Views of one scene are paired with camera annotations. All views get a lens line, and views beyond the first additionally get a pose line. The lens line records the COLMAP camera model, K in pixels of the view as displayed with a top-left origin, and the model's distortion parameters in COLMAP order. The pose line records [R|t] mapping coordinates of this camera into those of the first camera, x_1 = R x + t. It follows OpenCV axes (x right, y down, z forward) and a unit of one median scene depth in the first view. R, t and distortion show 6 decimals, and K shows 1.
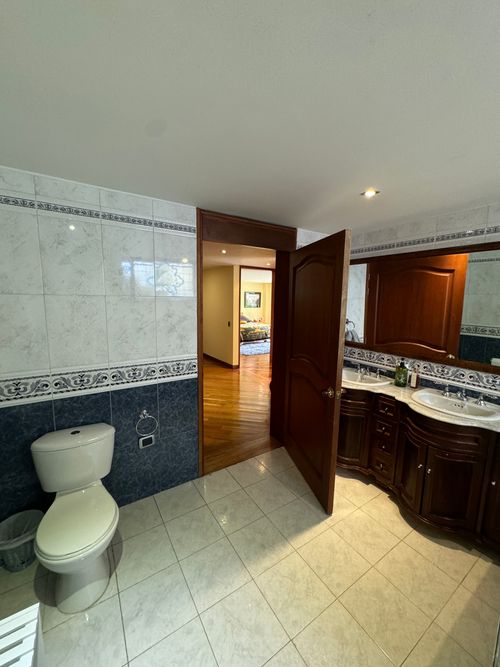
lens RADIAL K [[264.7, 0, 250.0], [0, 264.7, 333.5], [0, 0, 1]] dist [0.000266, -0.000029]
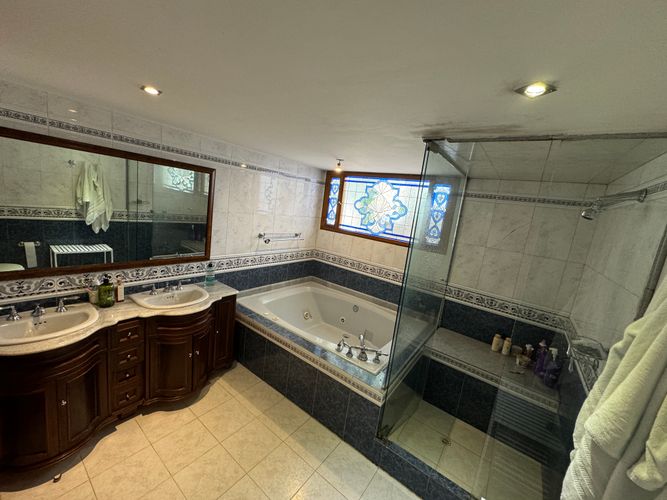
lens RADIAL K [[264.7, 0, 336.3], [0, 264.7, 248.1], [0, 0, 1]] dist [0.000266, -0.000029]
pose [[-0.355132, -0.219748, 0.908621, -0.744856], [-0.020755, 0.973592, 0.227349, -0.329973], [-0.934586, 0.061881, -0.350314, 1.019874]]
